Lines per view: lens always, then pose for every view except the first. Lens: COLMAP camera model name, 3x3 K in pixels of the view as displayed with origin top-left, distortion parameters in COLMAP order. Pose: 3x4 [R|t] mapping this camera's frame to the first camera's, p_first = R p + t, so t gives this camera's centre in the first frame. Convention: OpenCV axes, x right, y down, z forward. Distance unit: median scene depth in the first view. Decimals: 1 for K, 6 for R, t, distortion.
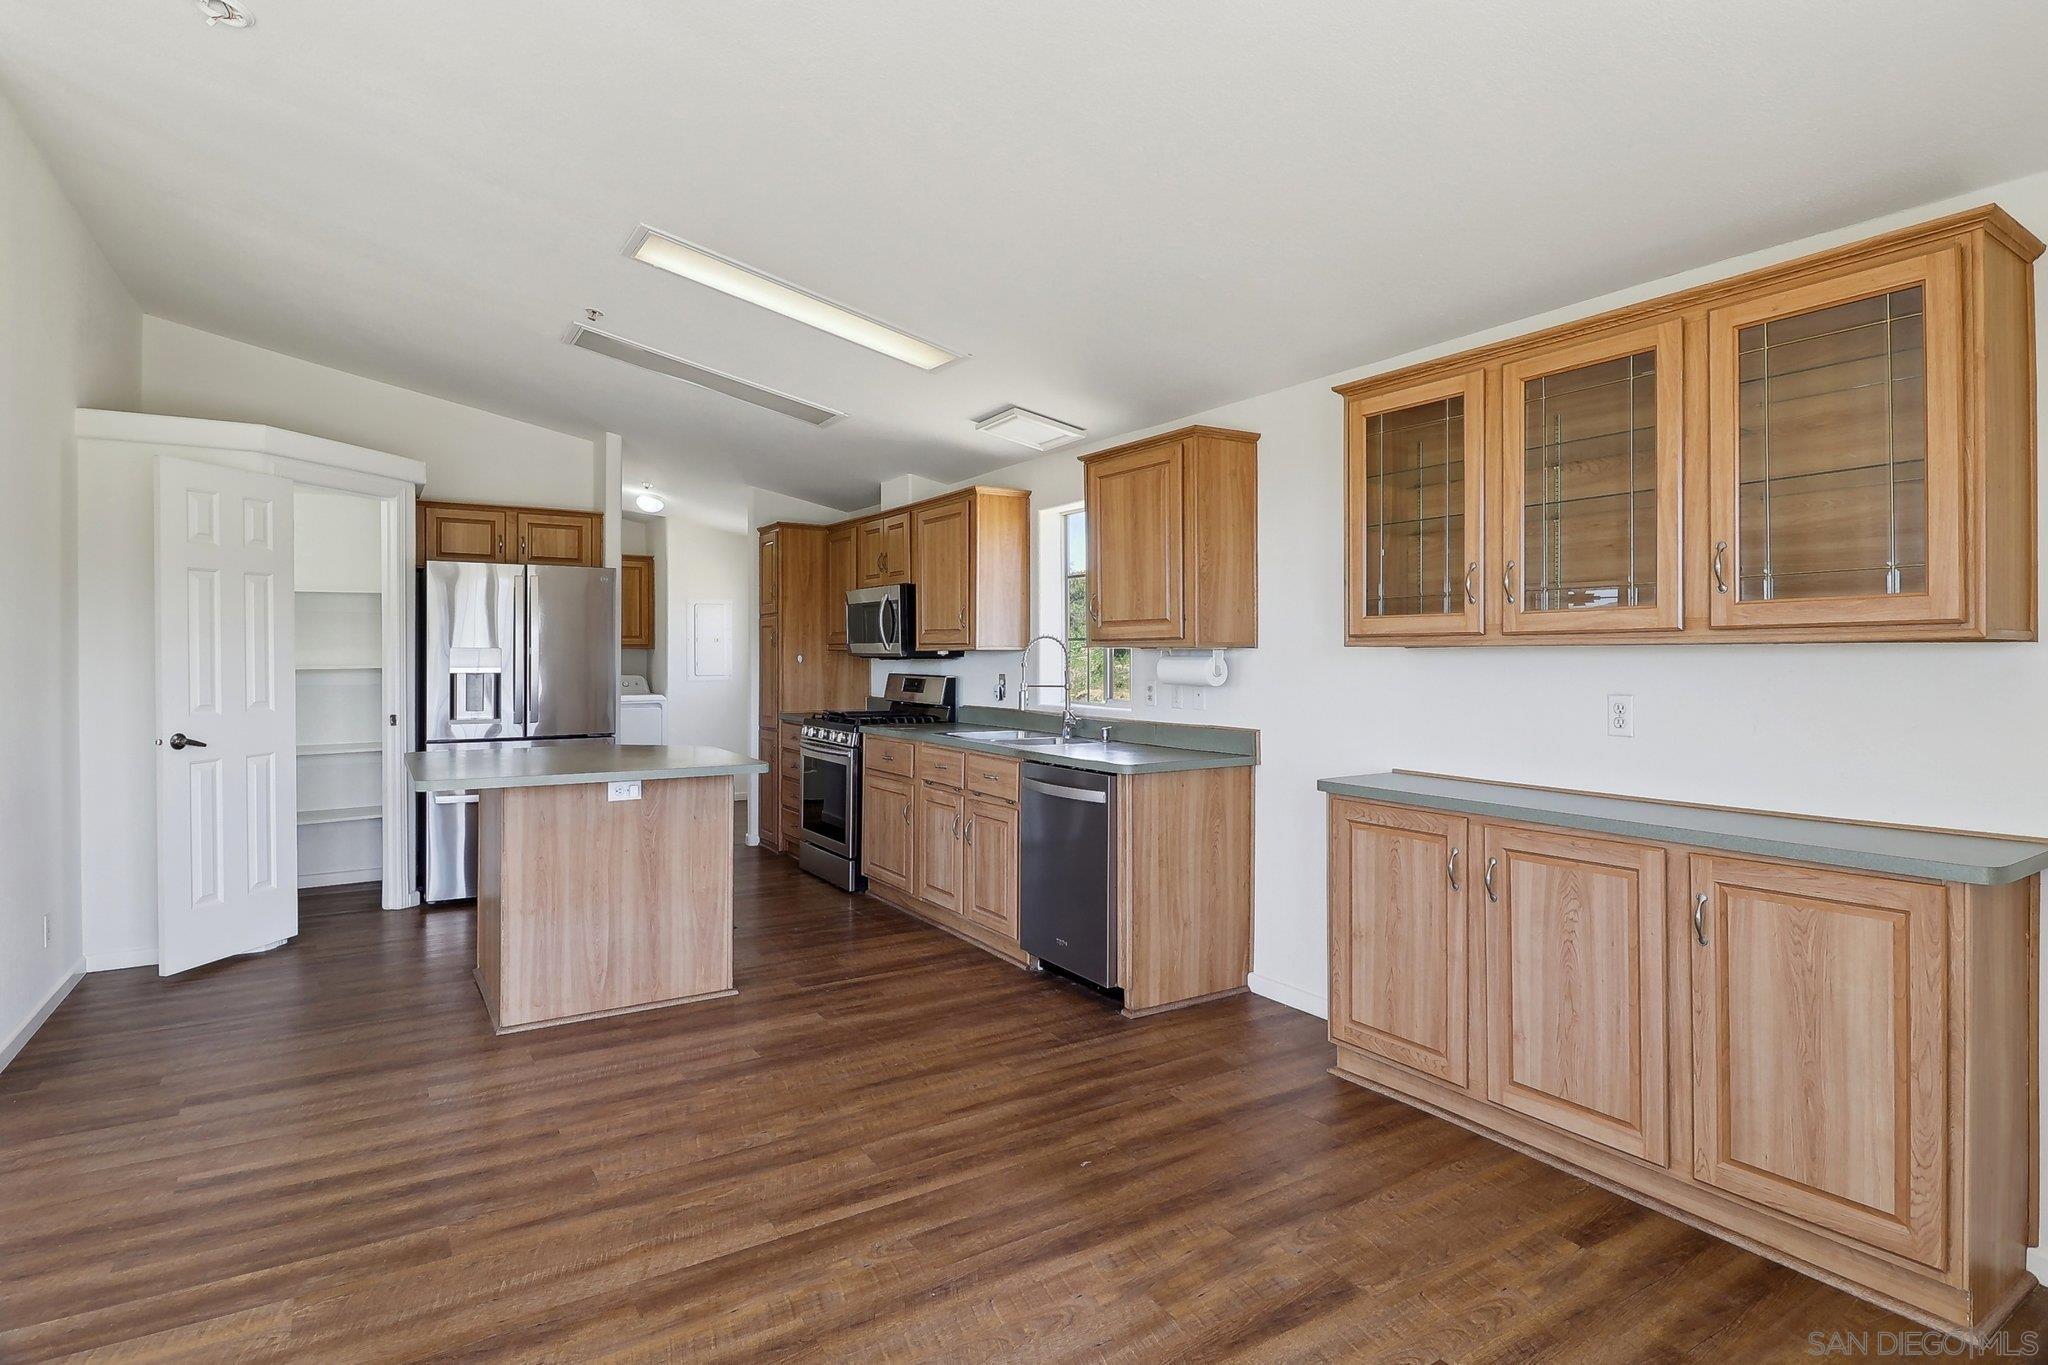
lens RADIAL K [[1027.1, 0, 1027.9], [0, 1027.1, 658.9], [0, 0, 1]] dist [-0.001601, -0.014010]
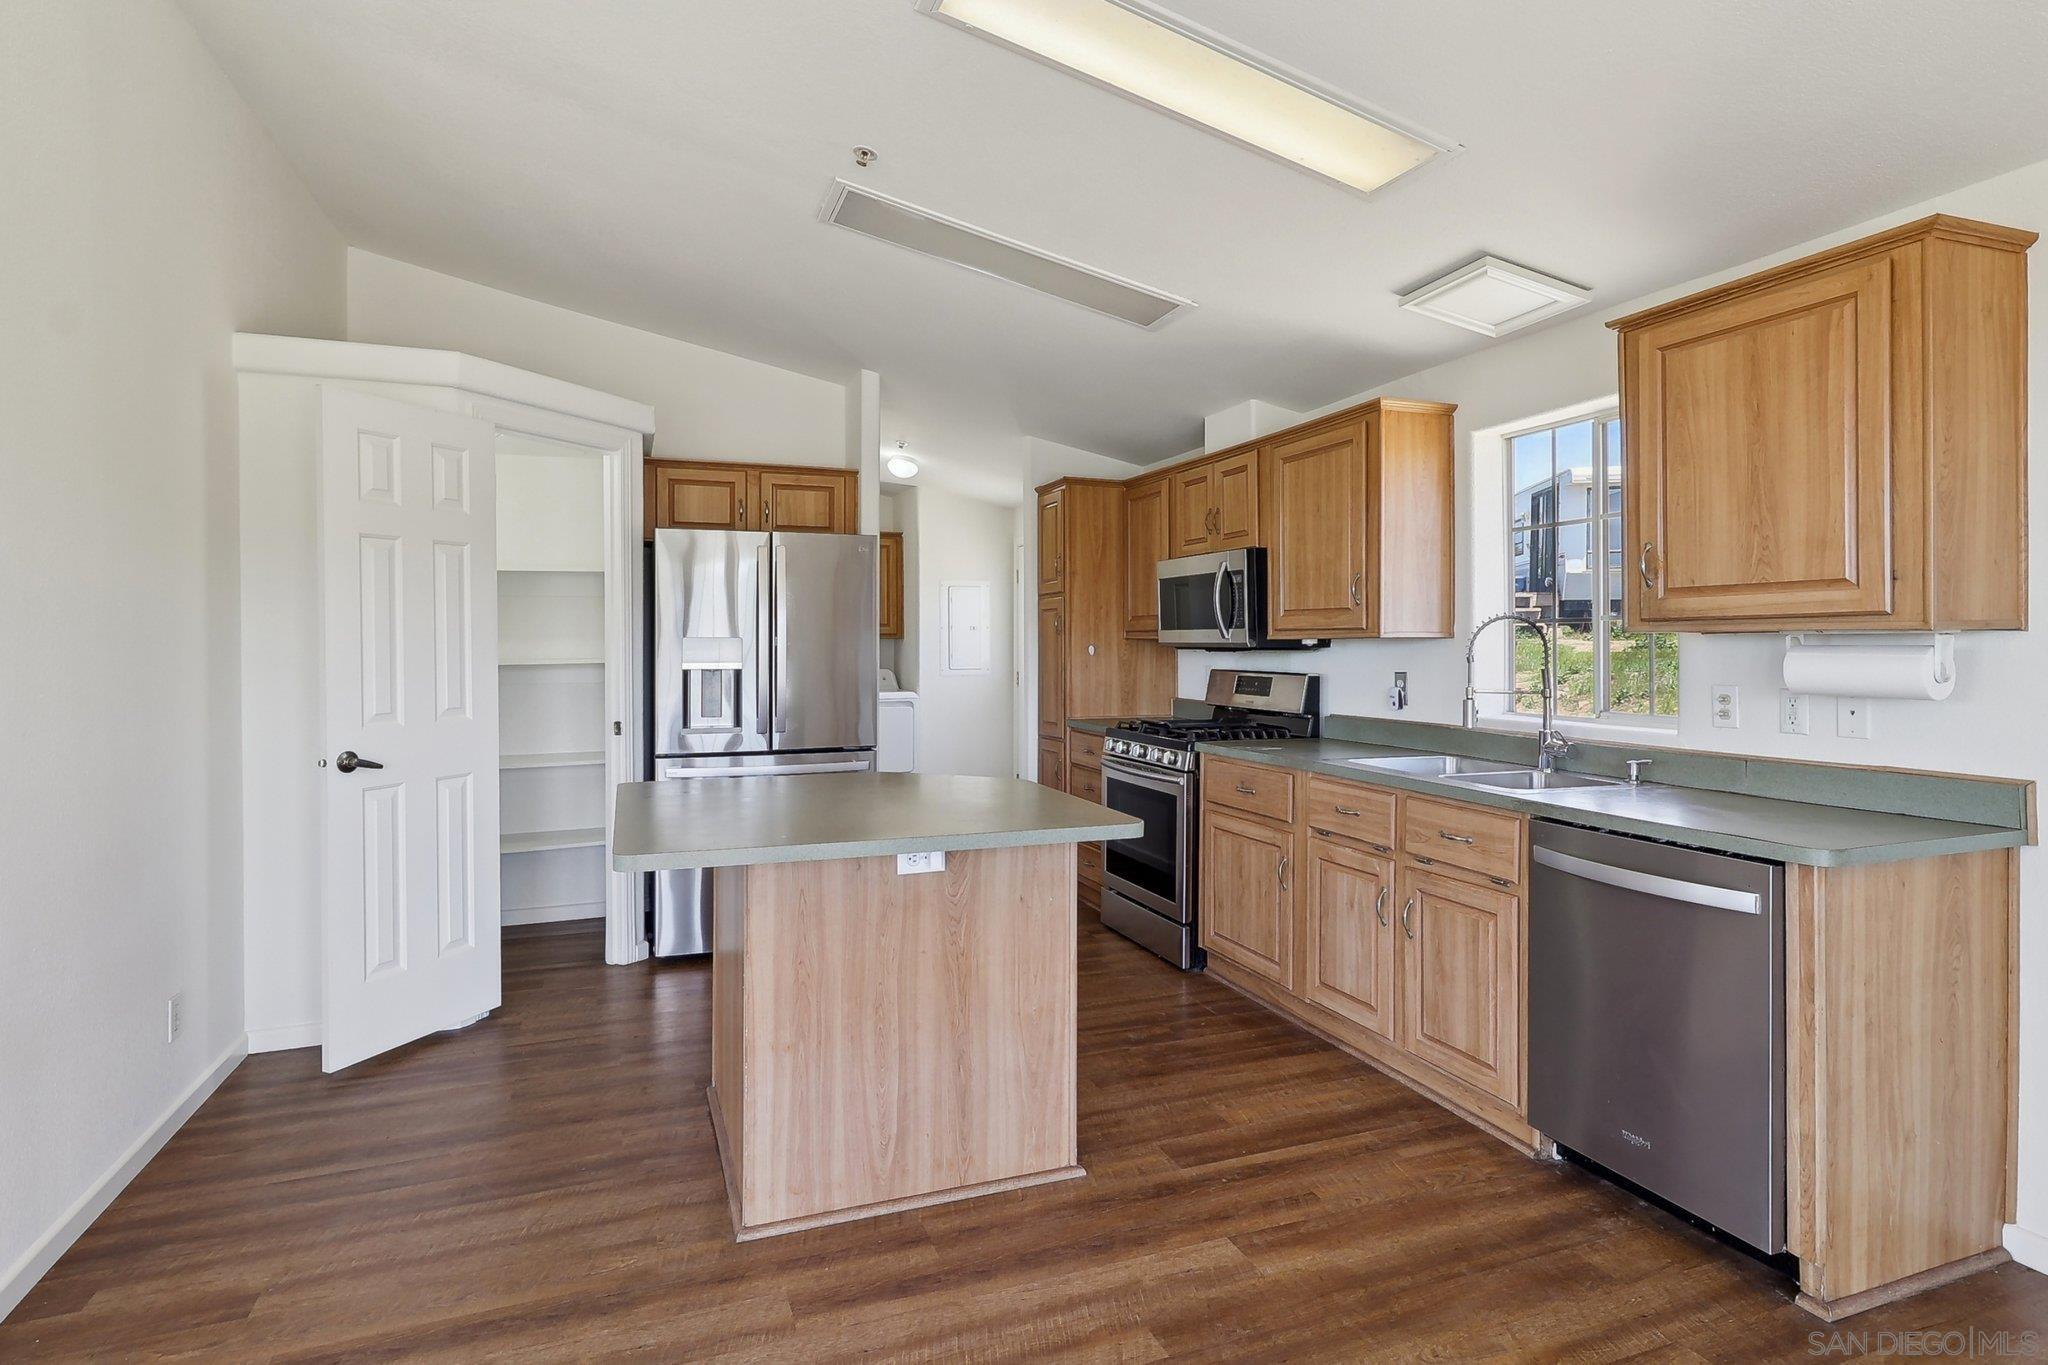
lens RADIAL K [[1069.4, 0, 1029.6], [0, 1069.4, 648.5], [0, 0, 1]] dist [-0.002389, -0.007961]
pose [[0.977859, -0.002332, -0.209250, -0.141528], [0.002316, 0.999997, -0.000322, -0.001807], [0.209250, -0.000170, 0.977862, 0.273422]]
